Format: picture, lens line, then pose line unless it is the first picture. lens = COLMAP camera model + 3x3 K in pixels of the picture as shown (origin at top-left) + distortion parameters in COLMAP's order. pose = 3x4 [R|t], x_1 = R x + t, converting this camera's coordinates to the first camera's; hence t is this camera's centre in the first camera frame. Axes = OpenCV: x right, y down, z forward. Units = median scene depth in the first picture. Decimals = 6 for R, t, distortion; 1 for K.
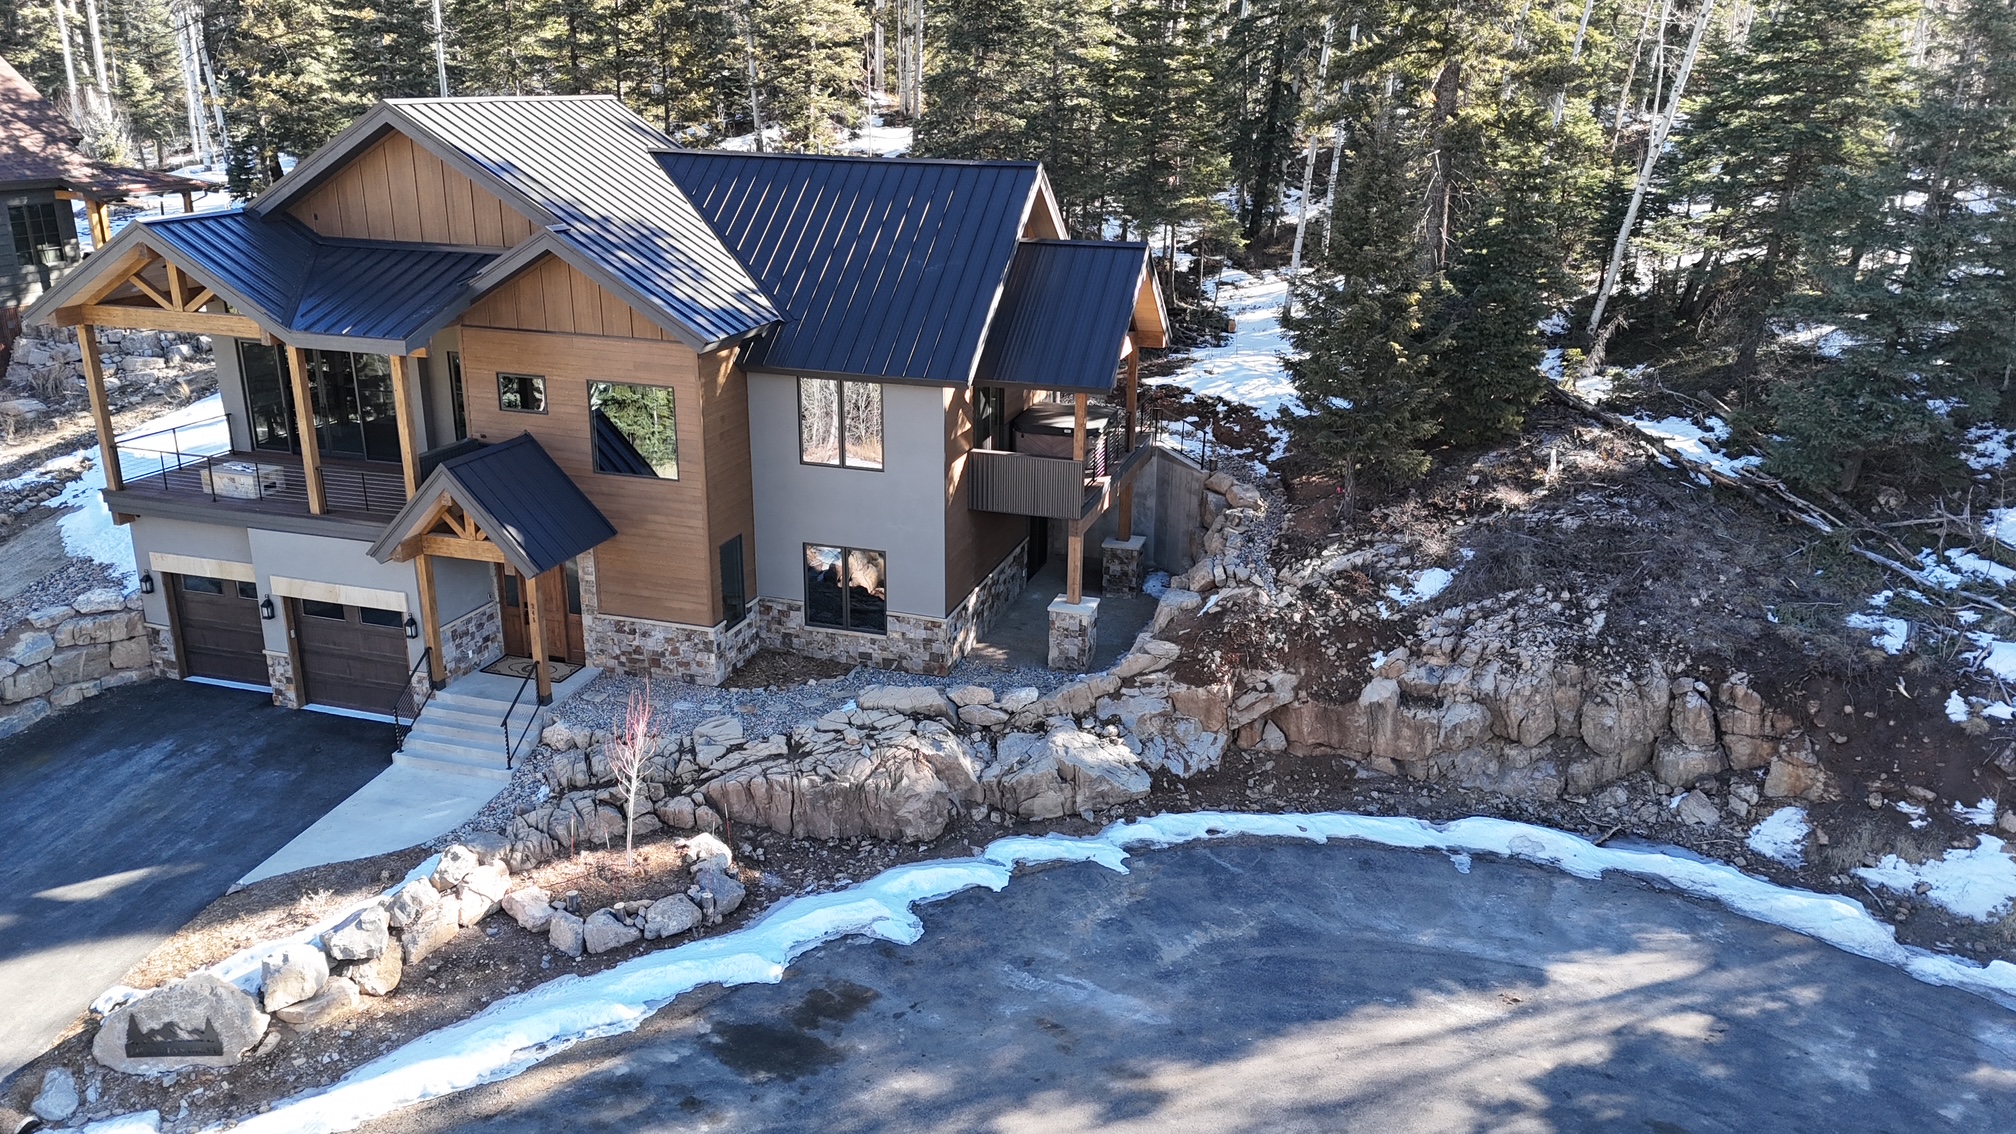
lens RADIAL K [[1442.7, 0, 993.6], [0, 1442.7, 554.5], [0, 0, 1]] dist [0.034237, -0.008598]
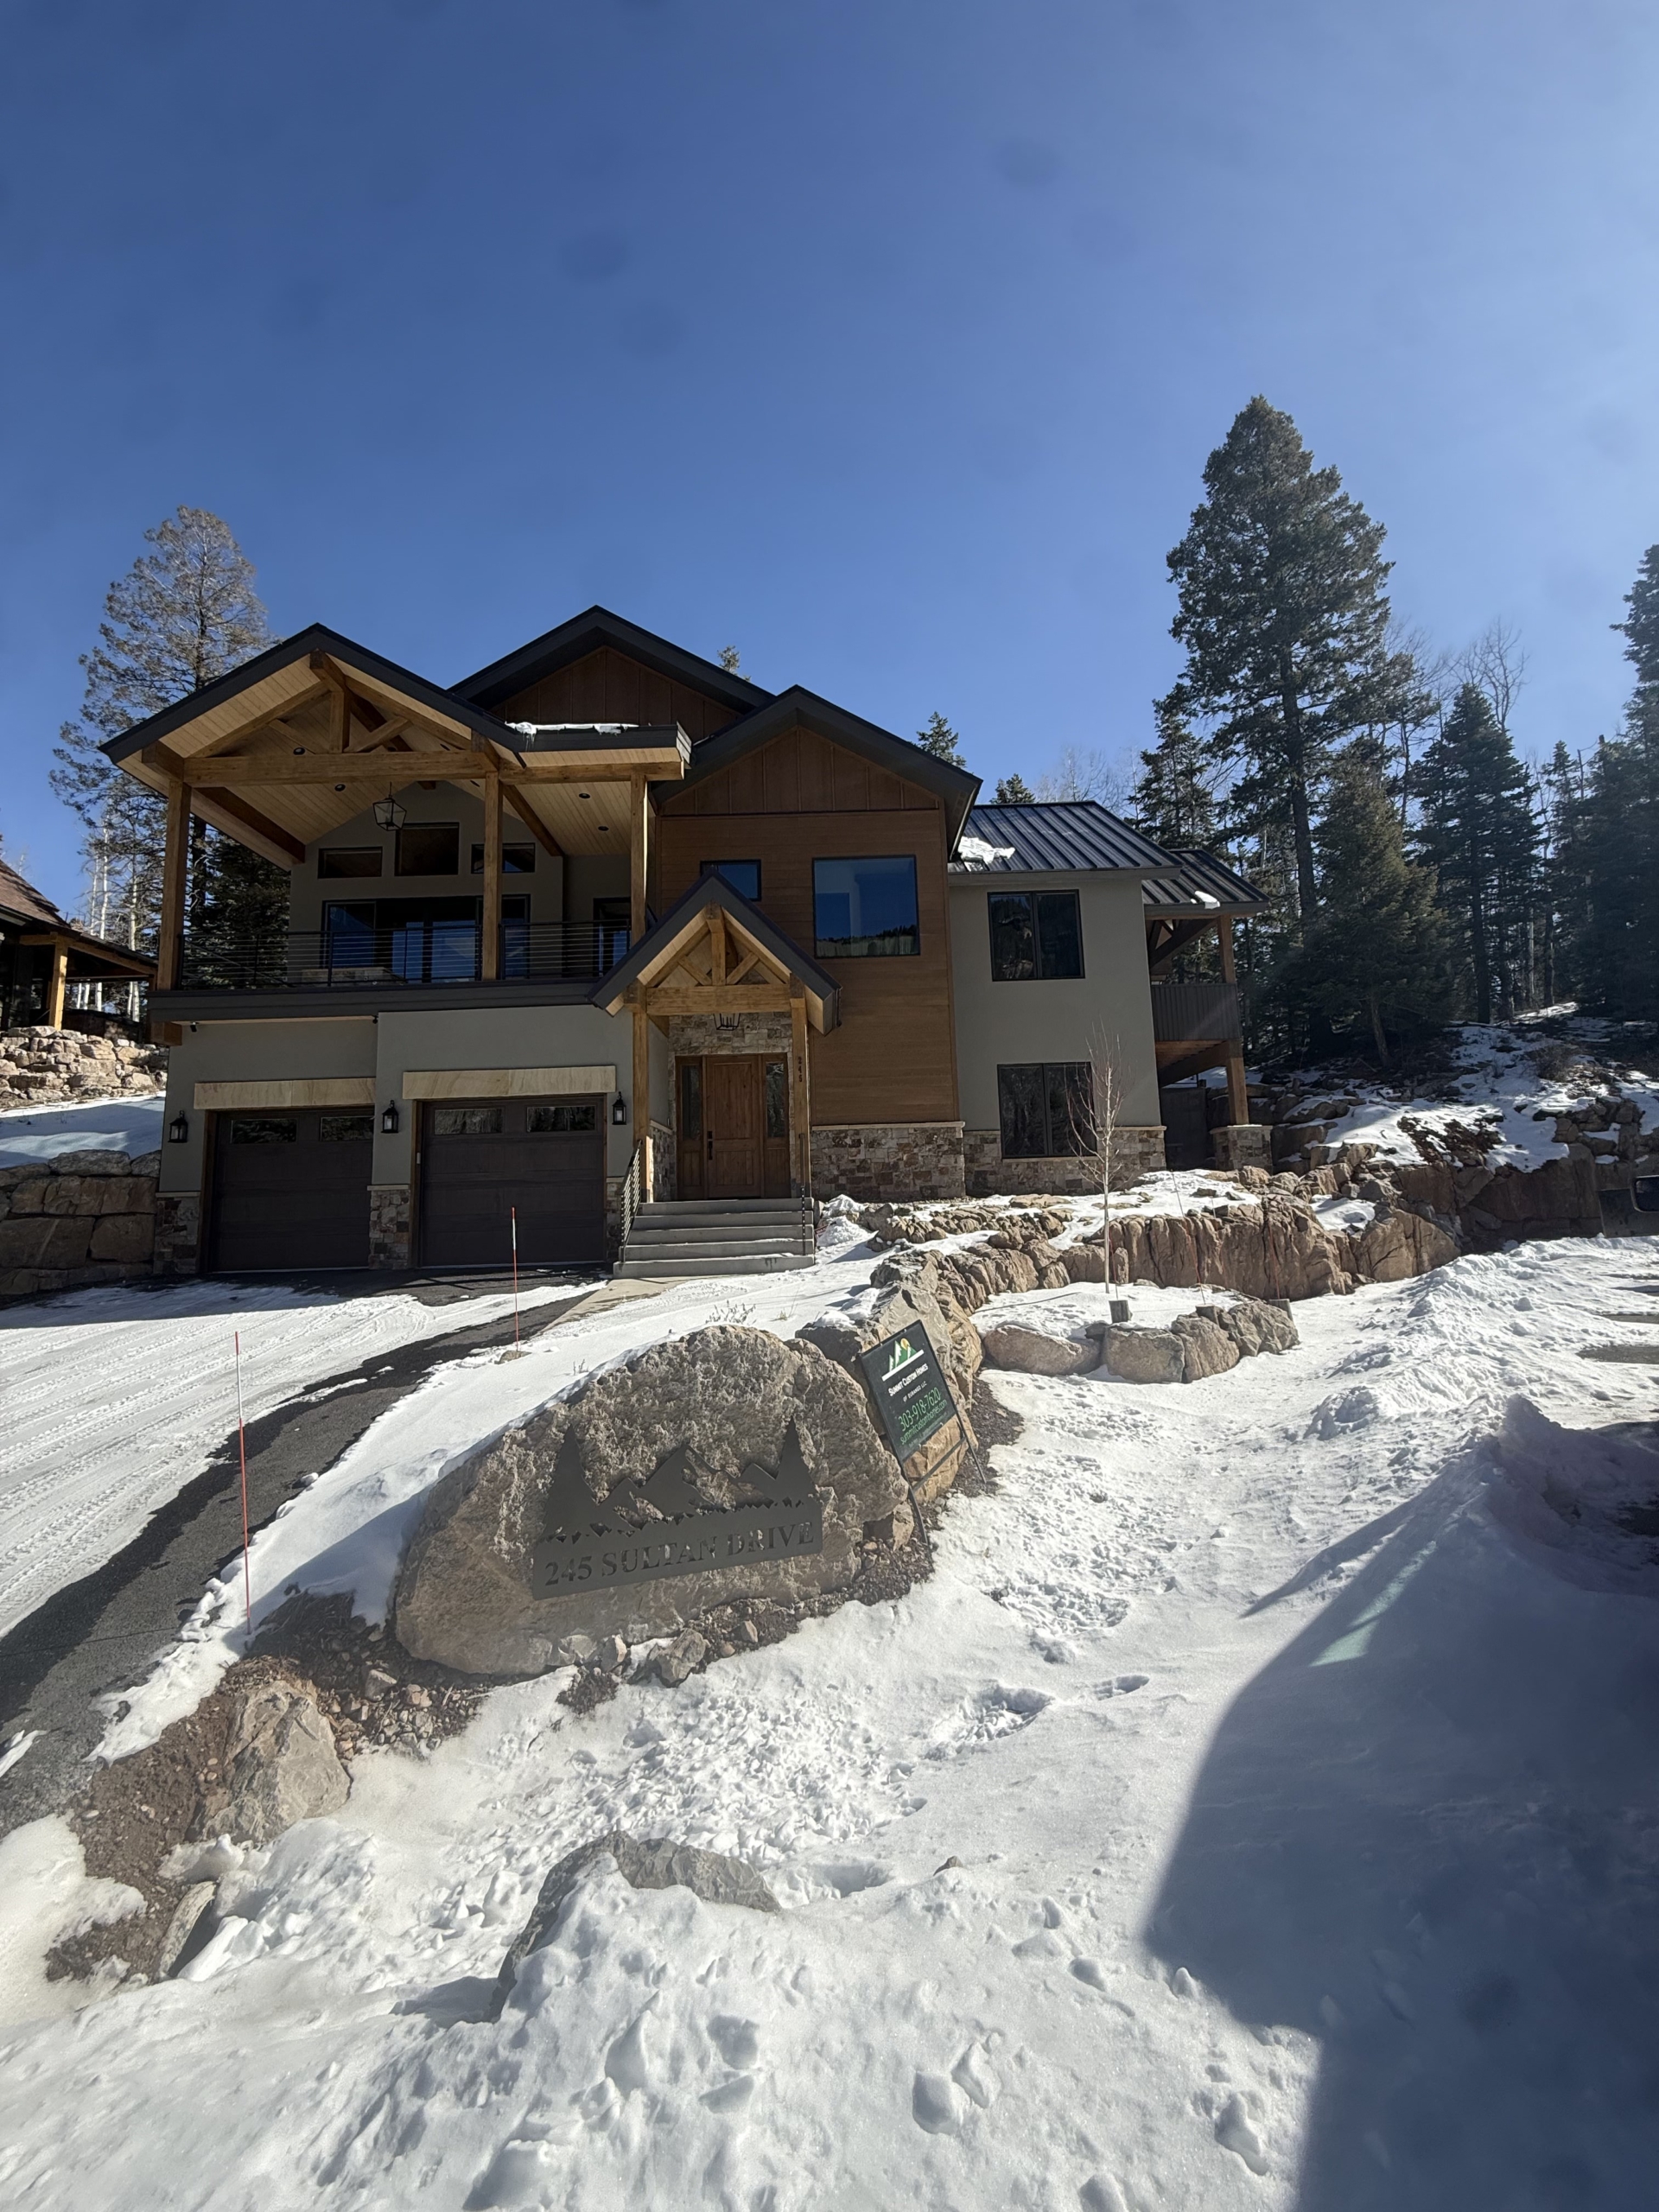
lens RADIAL K [[879.0, 0, 836.4], [0, 879.0, 1102.0], [0, 0, 1]] dist [-0.001606, 0.001017]
pose [[0.954927, -0.011206, 0.296628, -0.409073], [0.134279, 0.907506, -0.397998, 0.231726], [-0.264732, 0.419891, 0.868107, 0.543879]]
